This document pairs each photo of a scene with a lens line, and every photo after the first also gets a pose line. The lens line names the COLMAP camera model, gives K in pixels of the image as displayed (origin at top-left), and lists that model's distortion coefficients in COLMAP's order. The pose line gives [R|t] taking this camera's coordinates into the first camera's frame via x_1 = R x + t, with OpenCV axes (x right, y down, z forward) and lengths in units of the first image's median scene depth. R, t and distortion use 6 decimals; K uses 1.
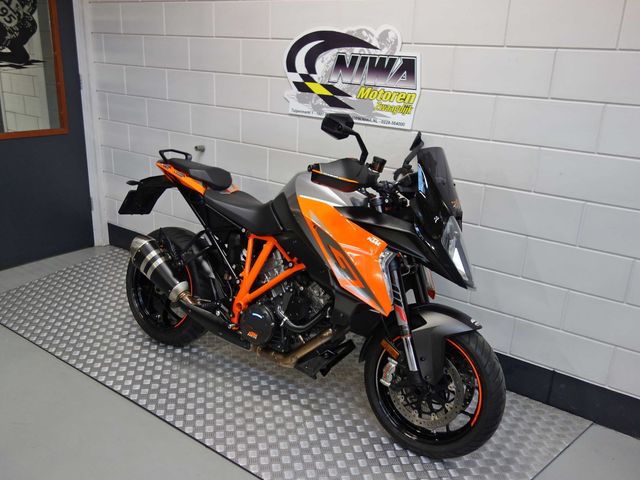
lens RADIAL K [[566.4, 0, 320.0], [0, 566.4, 240.0], [0, 0, 1]] dist [0.001758, -0.007511]
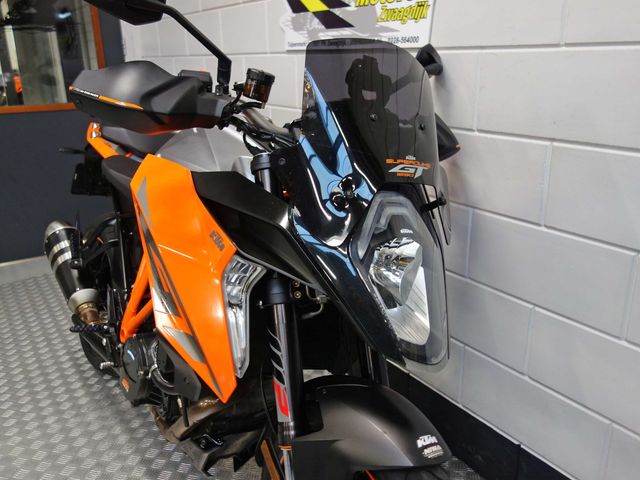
lens RADIAL K [[548.3, 0, 320.0], [0, 548.3, 240.0], [0, 0, 1]] dist [0.045445, -0.000343]
pose [[0.934535, 0.055590, -0.351503, 0.258371], [-0.055445, 0.998407, 0.010485, -0.006847], [0.351526, 0.009691, 0.936128, 0.453687]]
